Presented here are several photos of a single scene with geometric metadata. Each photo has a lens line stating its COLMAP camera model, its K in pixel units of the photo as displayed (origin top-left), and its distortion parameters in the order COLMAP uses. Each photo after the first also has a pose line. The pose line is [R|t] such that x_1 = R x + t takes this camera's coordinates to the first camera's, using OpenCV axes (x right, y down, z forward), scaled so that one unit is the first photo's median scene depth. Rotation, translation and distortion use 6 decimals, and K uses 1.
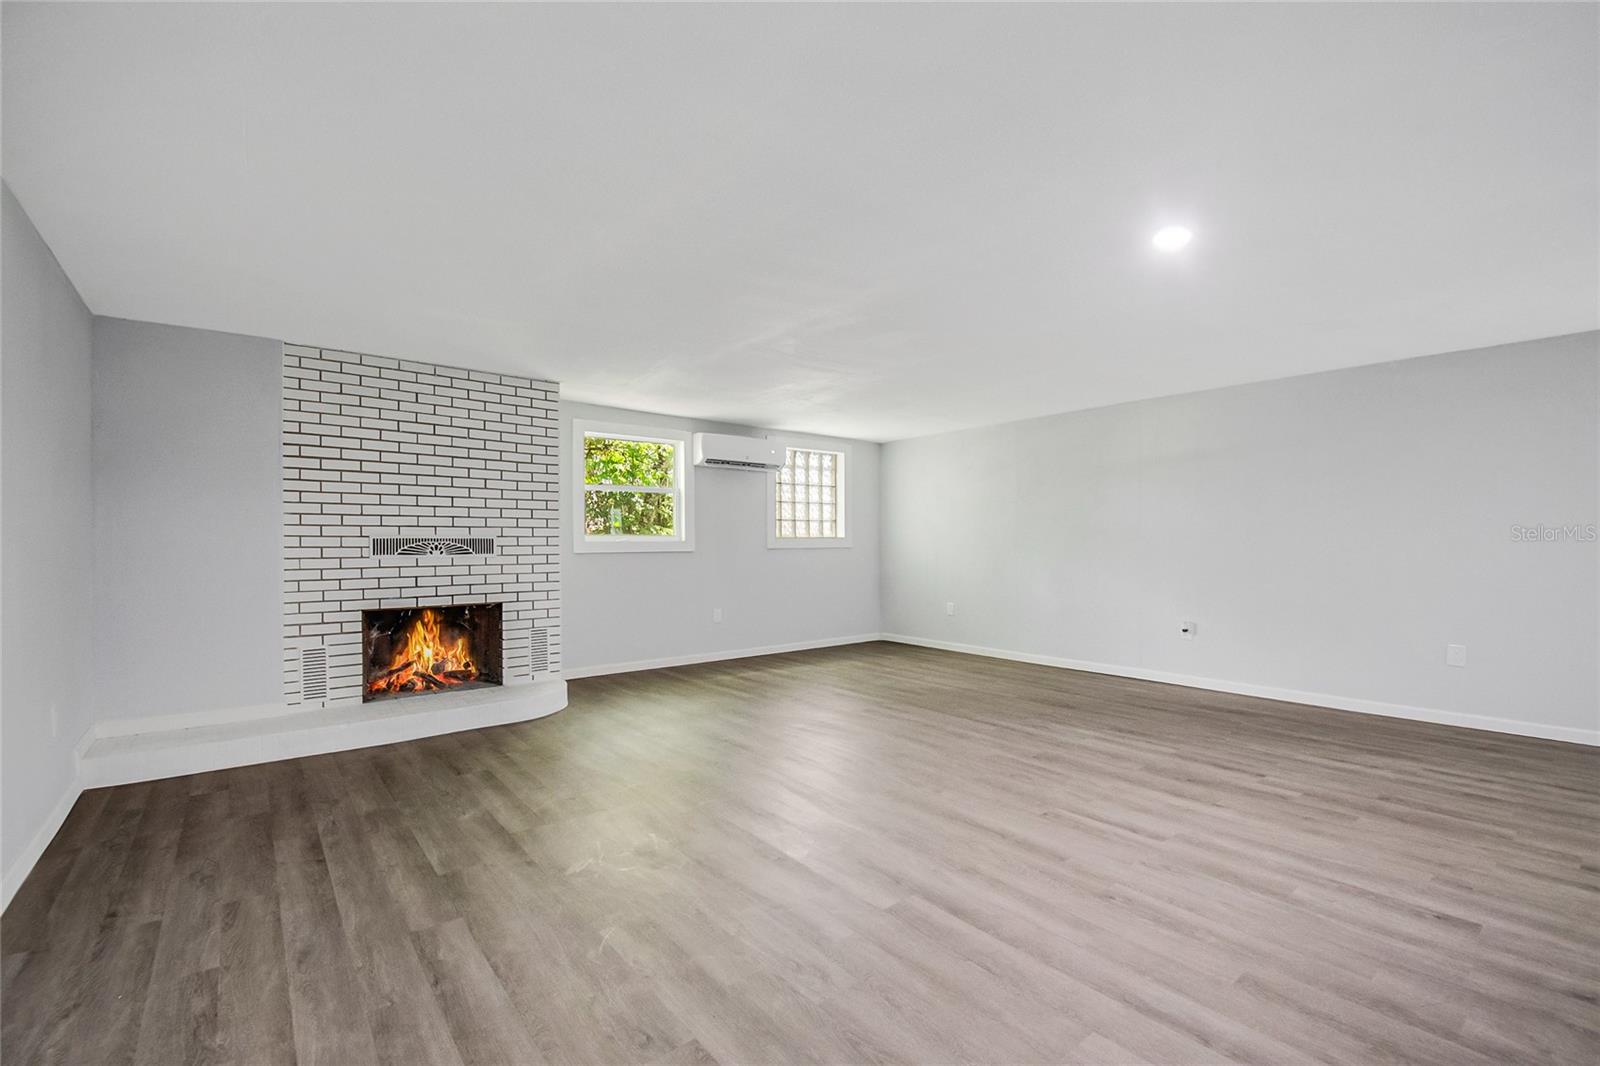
lens RADIAL K [[701.3, 0, 810.6], [0, 701.3, 541.8], [0, 0, 1]] dist [0.013833, -0.018081]
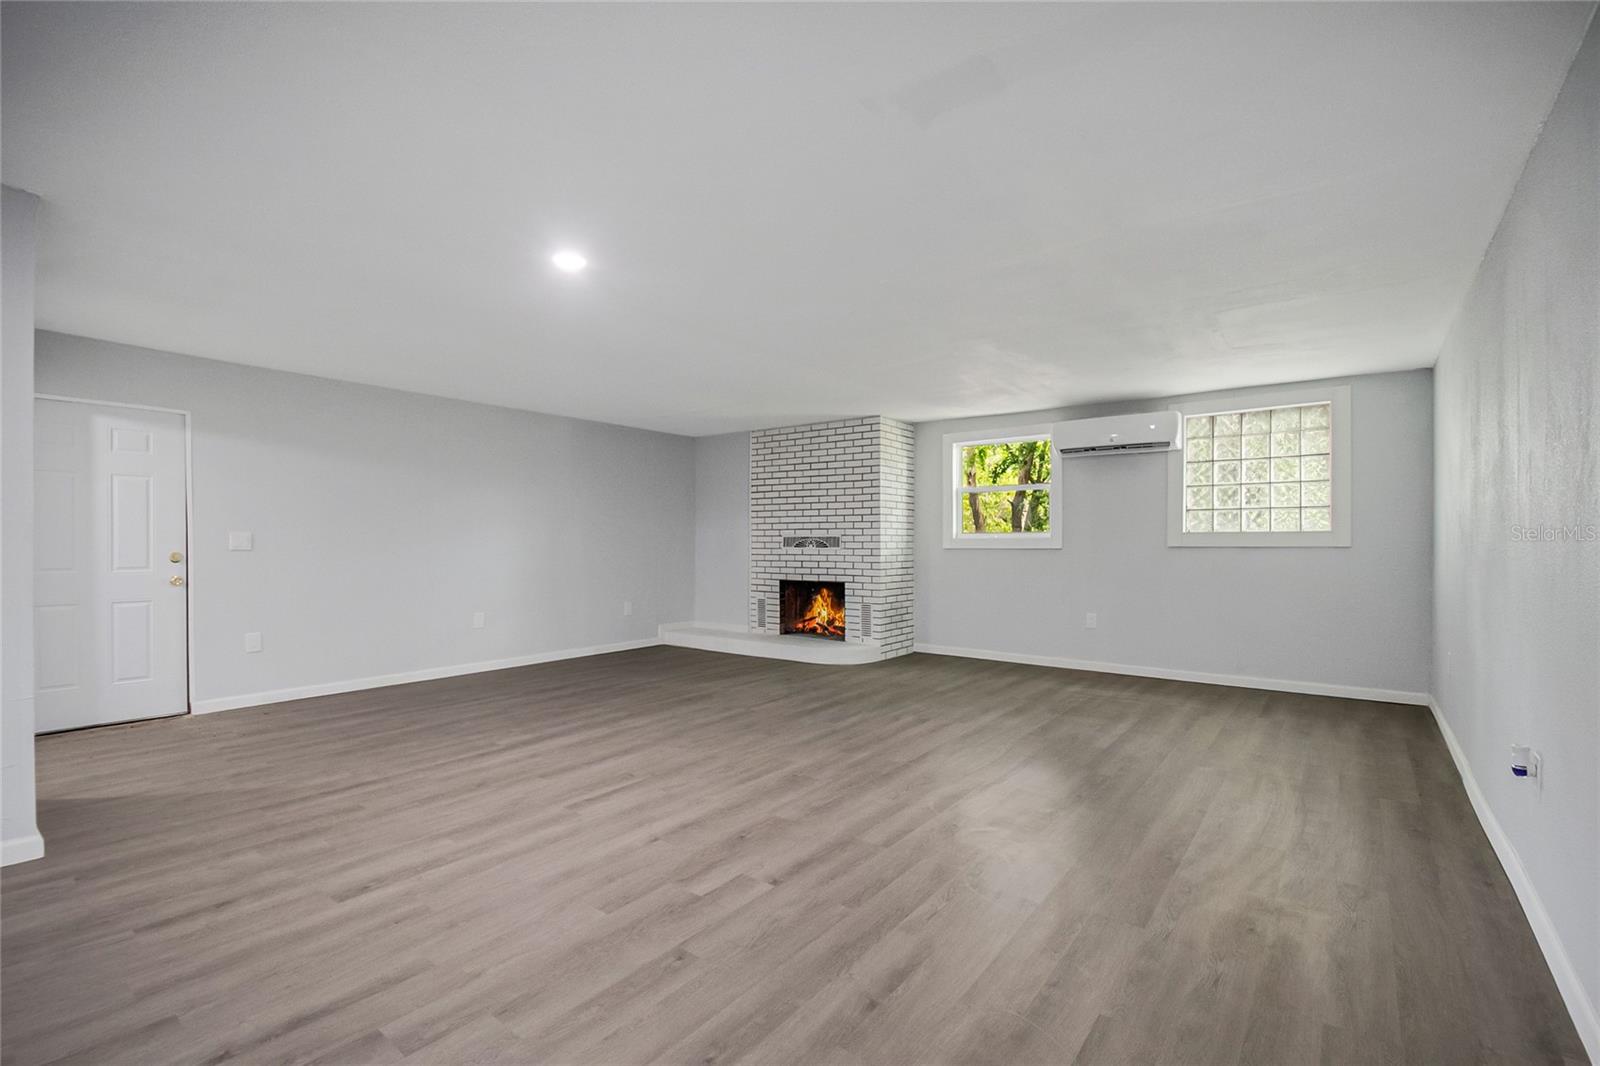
lens RADIAL K [[701.3, 0, 810.6], [0, 701.3, 541.8], [0, 0, 1]] dist [0.013833, -0.018081]
pose [[0.231855, 0.003463, -0.972744, 0.960504], [0.001963, 0.999990, 0.004028, -0.000025], [0.972748, -0.002843, 0.231846, 0.642962]]
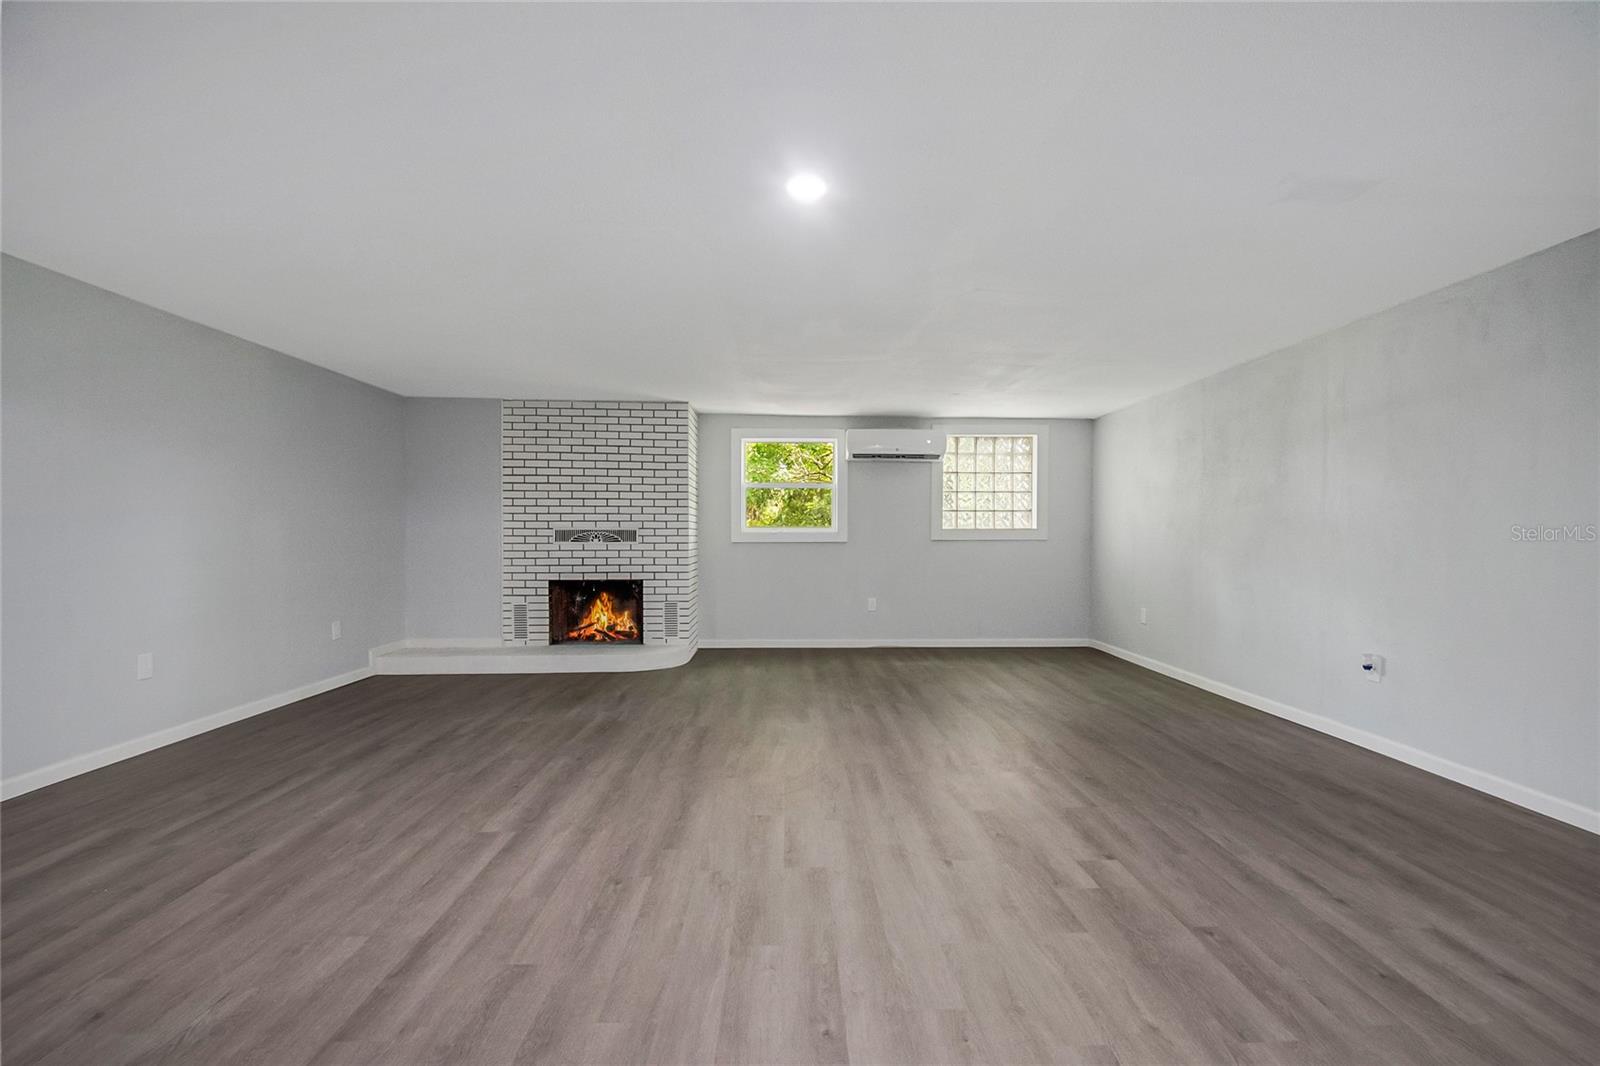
lens RADIAL K [[700.0, 0, 809.1], [0, 700.0, 539.7], [0, 0, 1]] dist [0.015121, -0.017649]
pose [[0.796485, 0.008392, -0.604600, 0.608147], [-0.002493, 0.999941, 0.010595, -0.001261], [0.604653, -0.006932, 0.796459, 0.174596]]
